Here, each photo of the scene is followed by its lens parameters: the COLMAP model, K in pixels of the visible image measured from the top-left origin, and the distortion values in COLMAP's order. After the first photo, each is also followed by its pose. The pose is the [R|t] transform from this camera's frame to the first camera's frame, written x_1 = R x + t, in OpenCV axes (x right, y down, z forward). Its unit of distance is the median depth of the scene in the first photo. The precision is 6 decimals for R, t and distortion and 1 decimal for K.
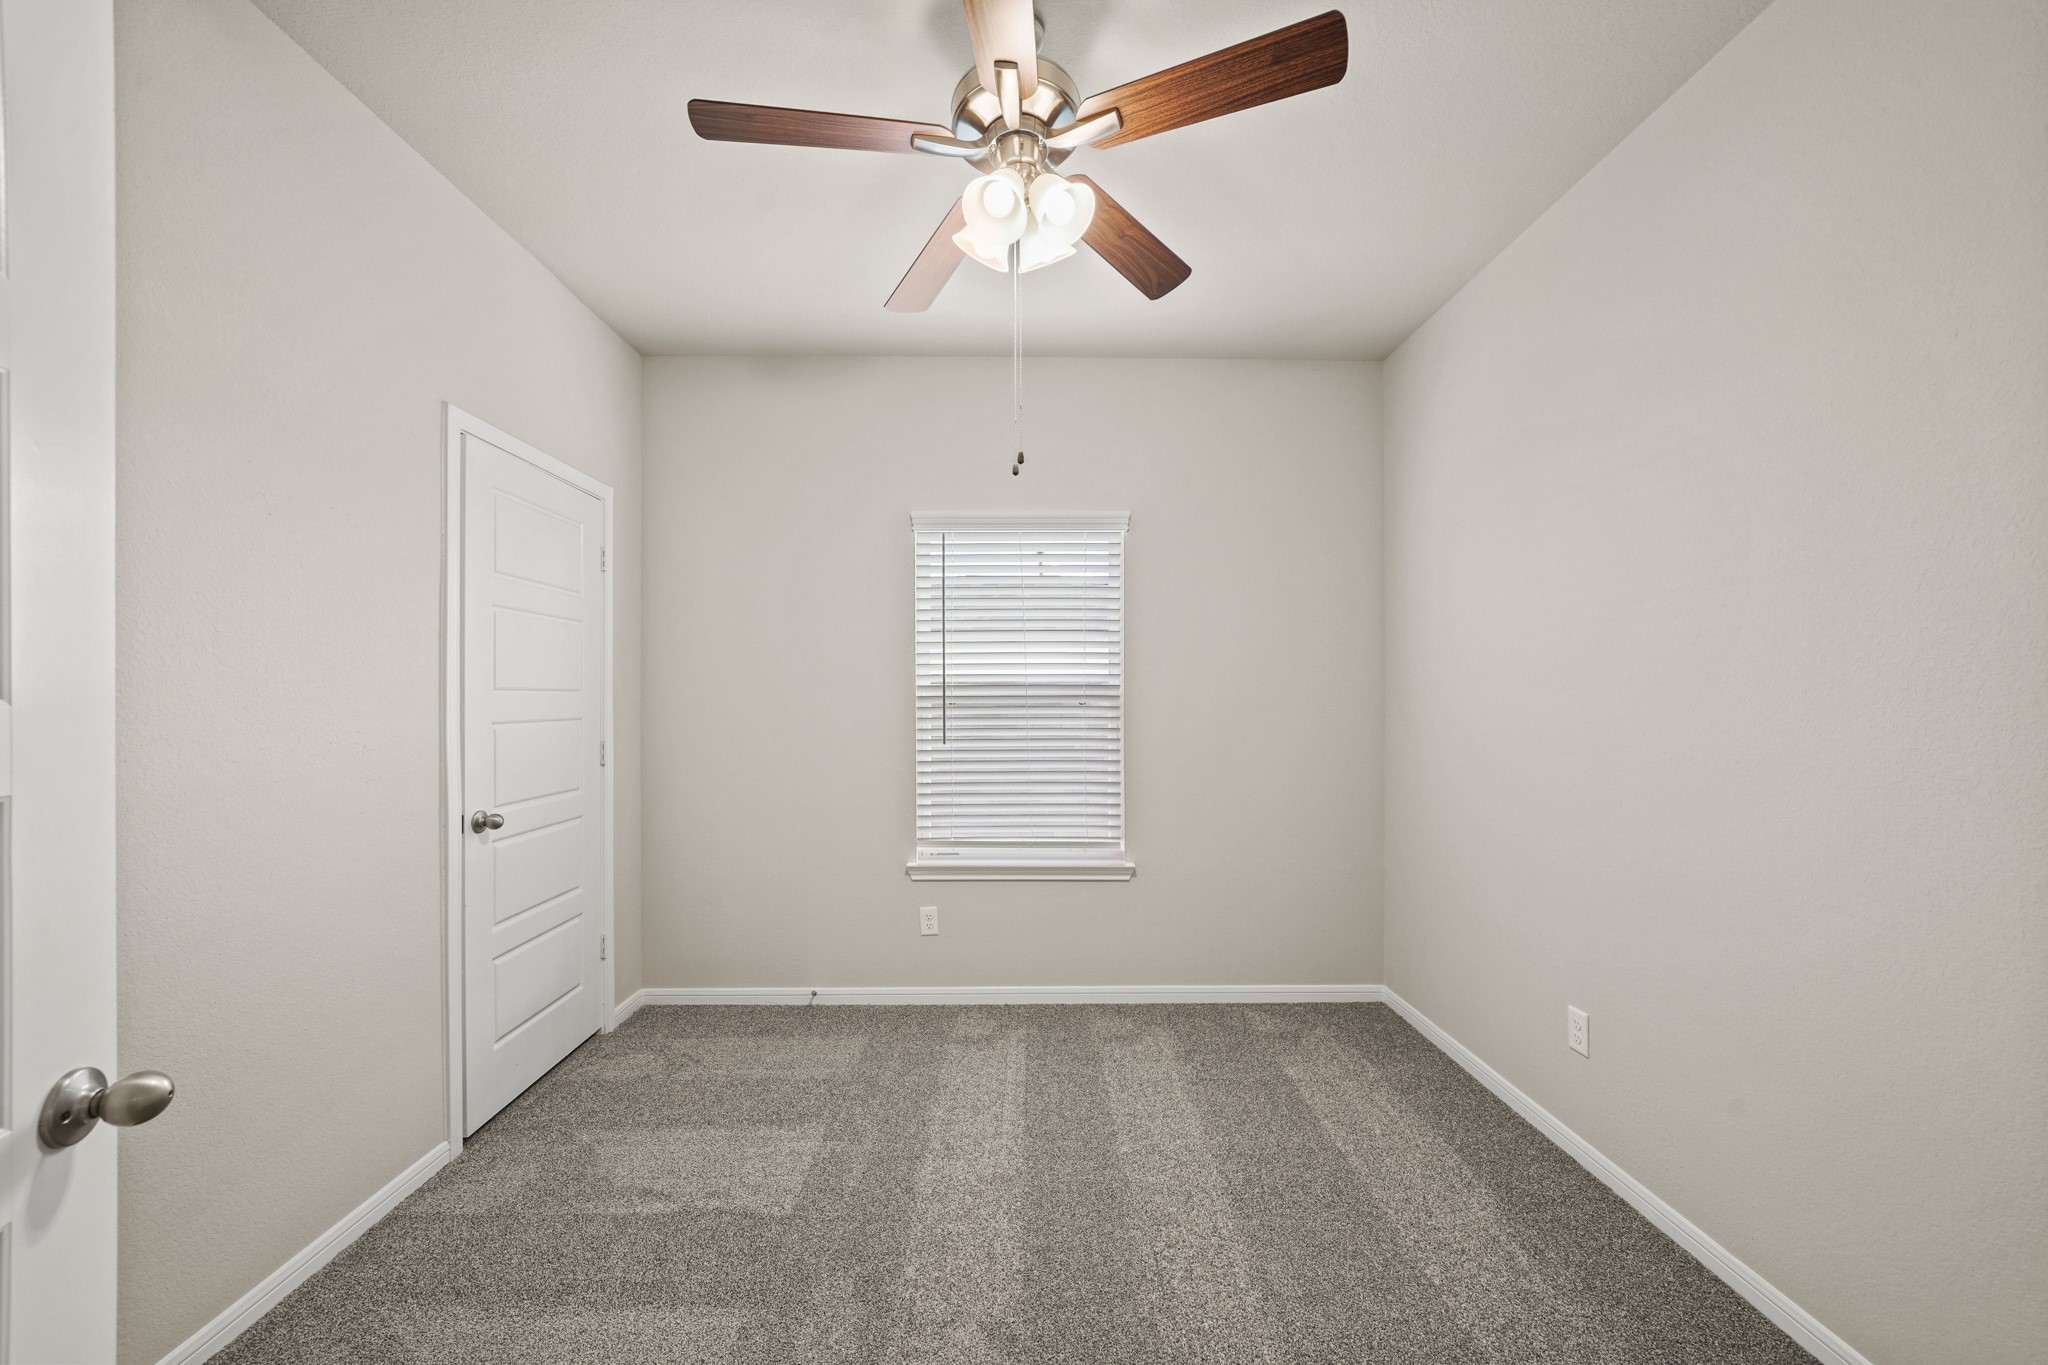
lens RADIAL K [[748.2, 0, 1036.0], [0, 748.2, 692.0], [0, 0, 1]] dist [-0.012587, -0.000492]
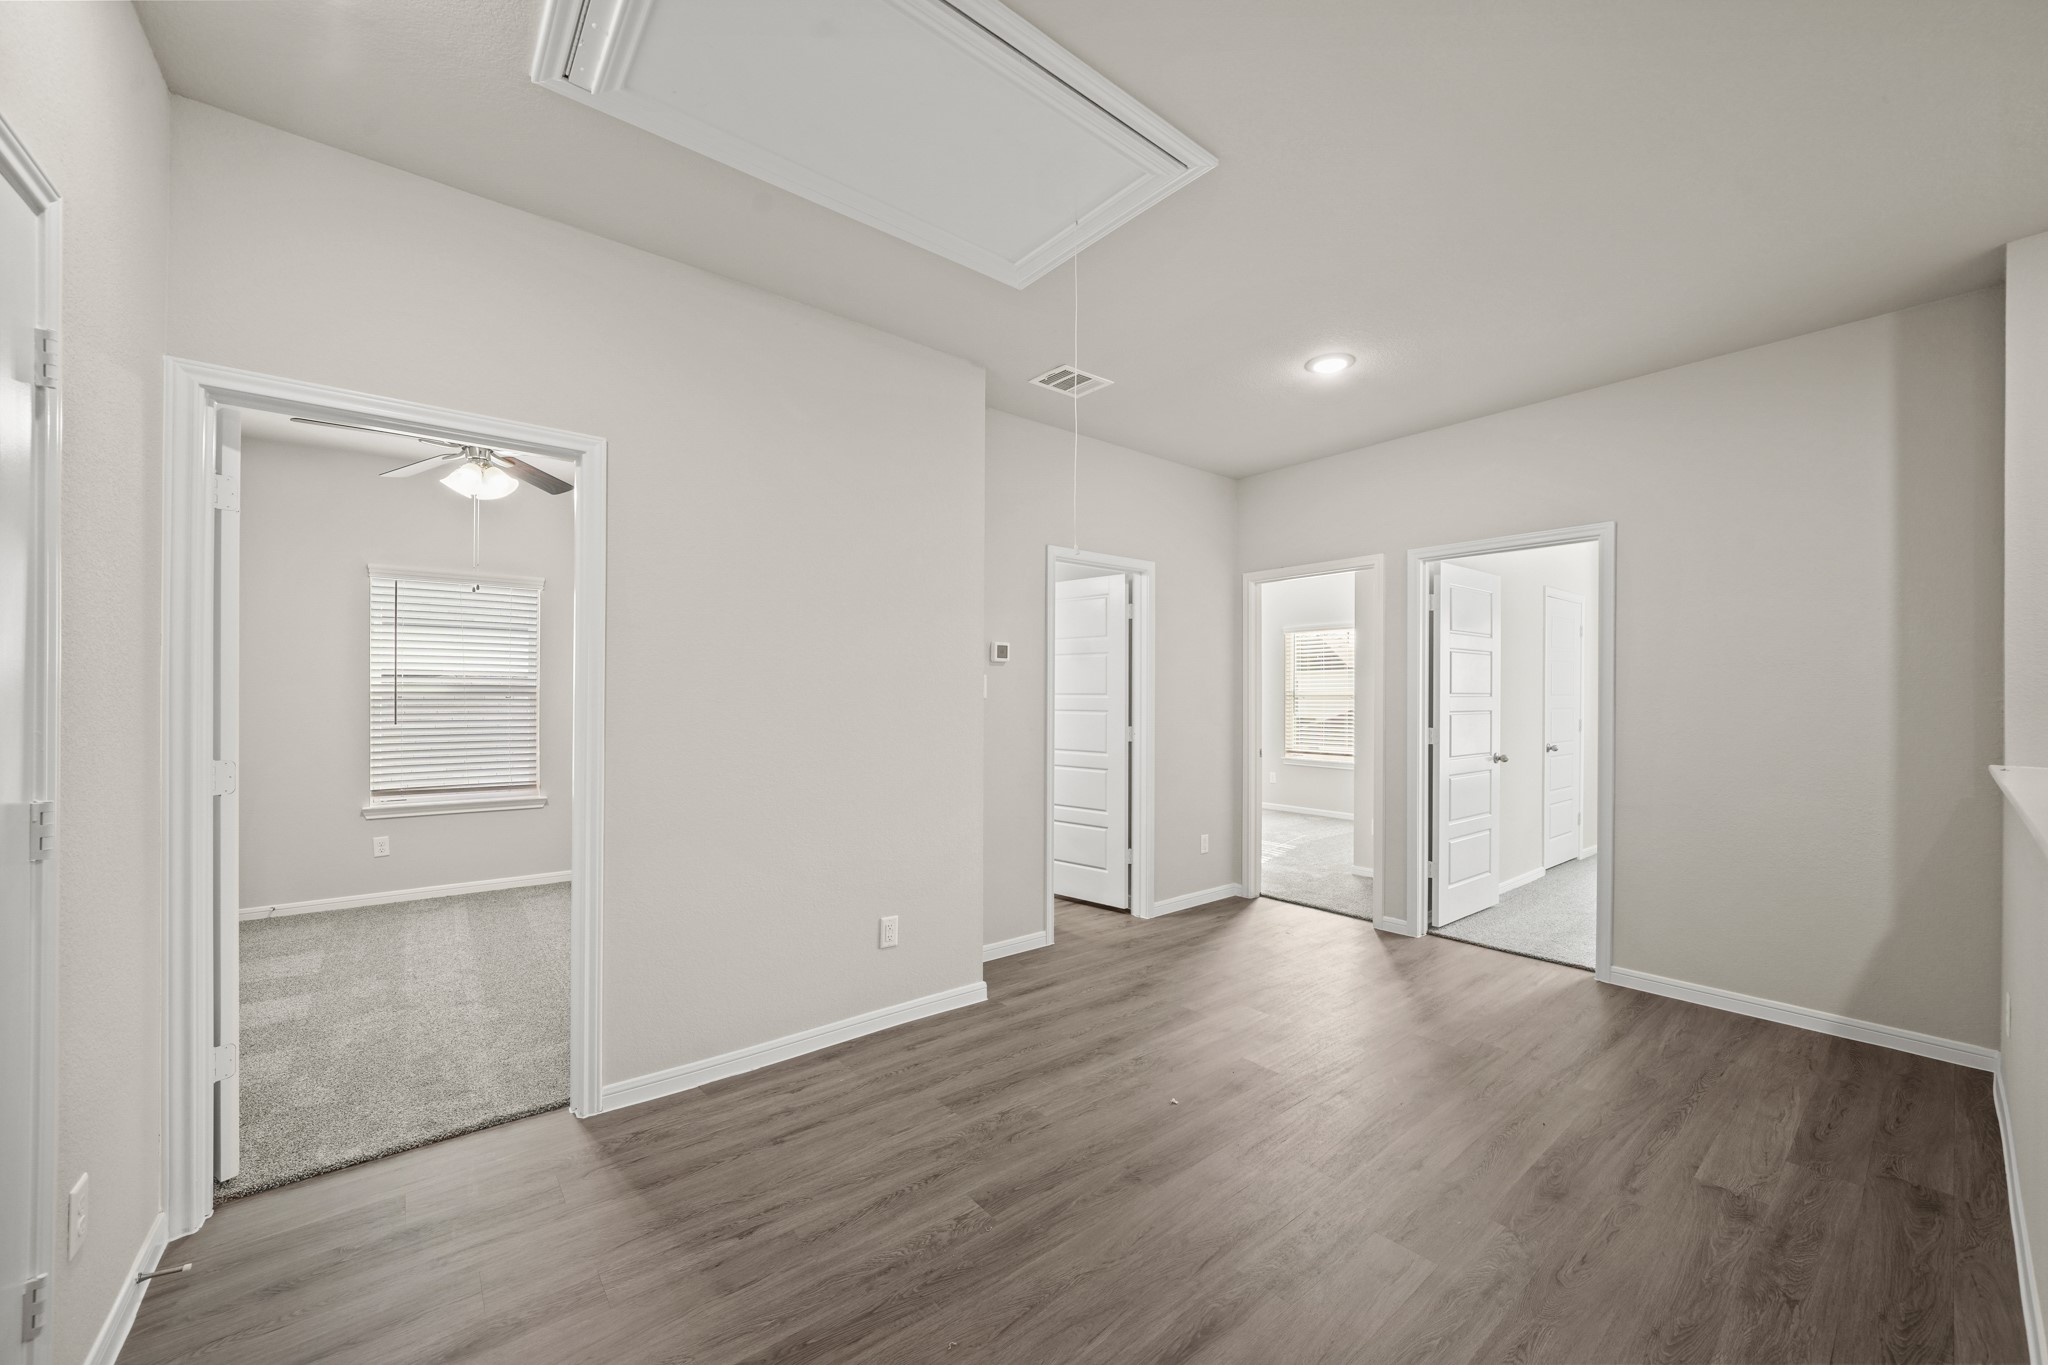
lens RADIAL K [[748.2, 0, 1018.6], [0, 748.2, 708.1], [0, 0, 1]] dist [-0.012587, -0.000492]
pose [[0.787781, -0.000532, 0.615955, -0.056826], [-0.014626, 0.999702, 0.019570, -0.008003], [-0.615781, -0.024426, 0.787538, -0.914739]]
